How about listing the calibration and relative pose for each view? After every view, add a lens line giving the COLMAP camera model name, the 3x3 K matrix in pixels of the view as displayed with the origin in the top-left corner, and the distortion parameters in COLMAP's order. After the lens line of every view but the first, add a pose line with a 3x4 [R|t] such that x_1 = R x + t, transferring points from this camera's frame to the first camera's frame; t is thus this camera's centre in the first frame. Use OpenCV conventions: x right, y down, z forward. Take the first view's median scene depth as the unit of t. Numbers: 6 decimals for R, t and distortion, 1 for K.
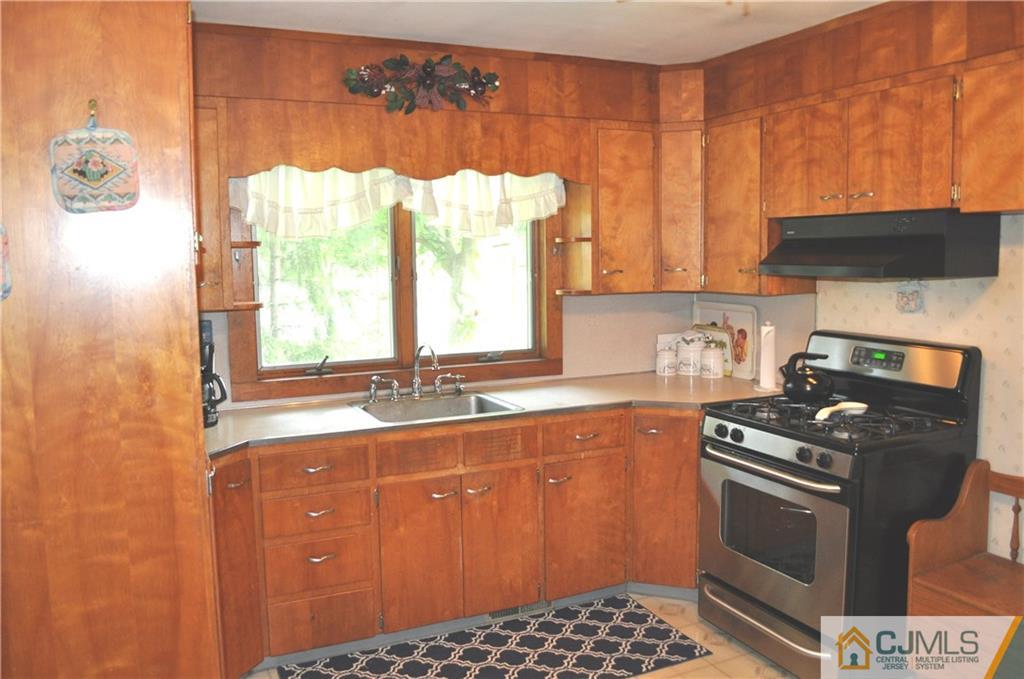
lens RADIAL K [[806.5, 0, 505.2], [0, 806.5, 335.1], [0, 0, 1]] dist [-0.079756, 0.006196]
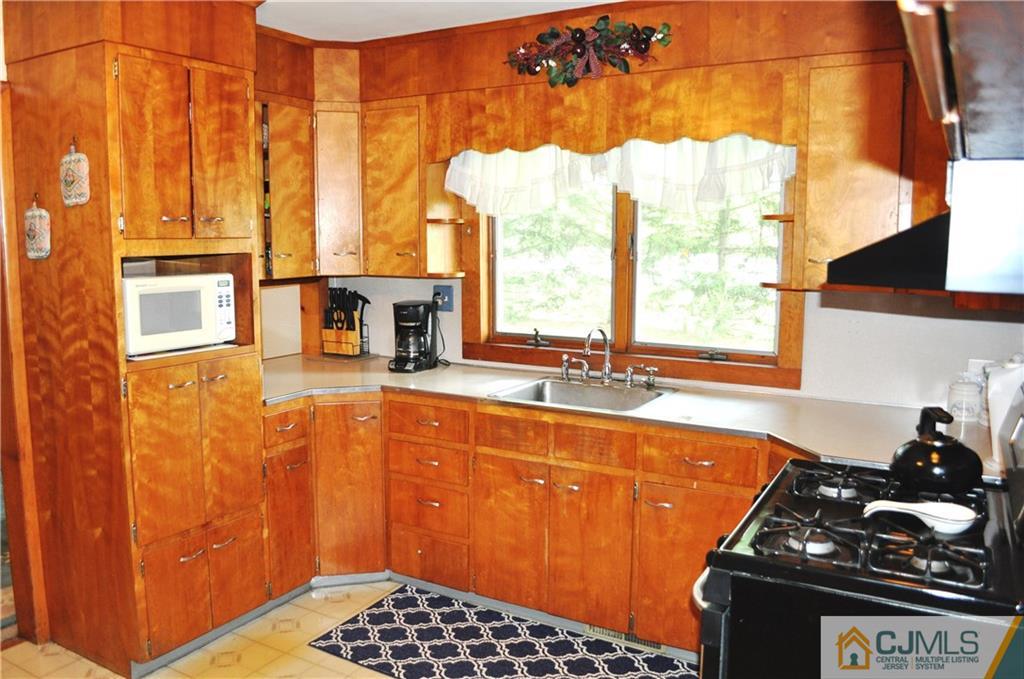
lens RADIAL K [[806.5, 0, 505.2], [0, 806.5, 335.1], [0, 0, 1]] dist [-0.079756, 0.006196]
pose [[0.570864, 0.117573, -0.812583, 0.639892], [-0.090929, 0.992659, 0.079748, -0.047980], [0.815994, 0.028362, 0.577364, 0.382687]]
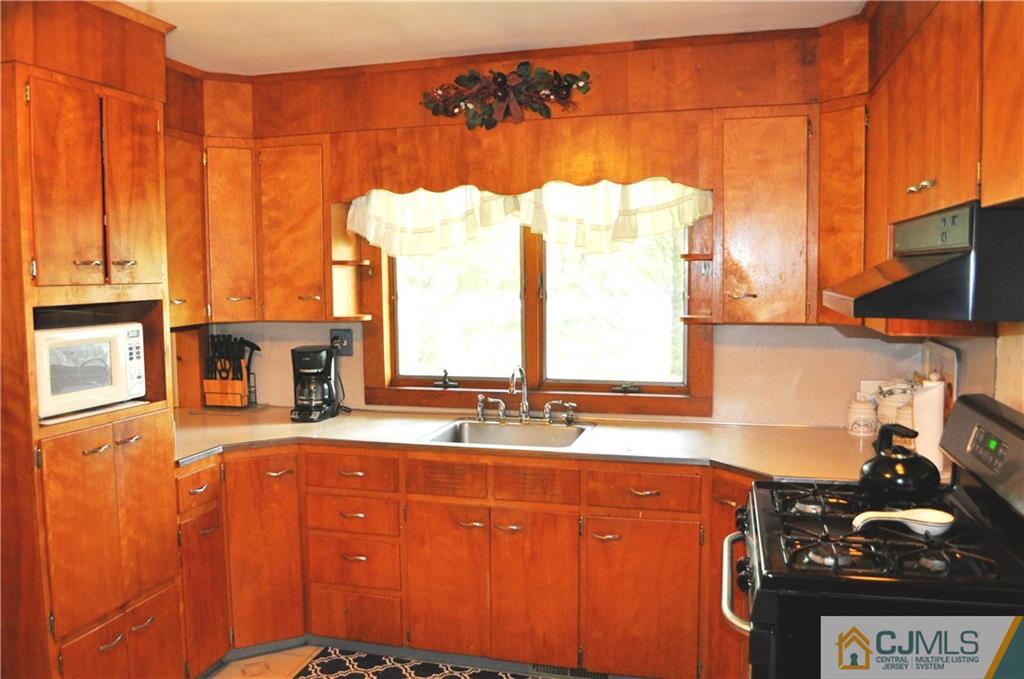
lens RADIAL K [[806.5, 0, 505.2], [0, 806.5, 335.1], [0, 0, 1]] dist [-0.079756, 0.006196]
pose [[0.761152, 0.057709, -0.646001, 0.529693], [-0.065475, 0.997782, 0.011988, -0.038279], [0.645260, 0.033172, 0.763242, 0.271821]]
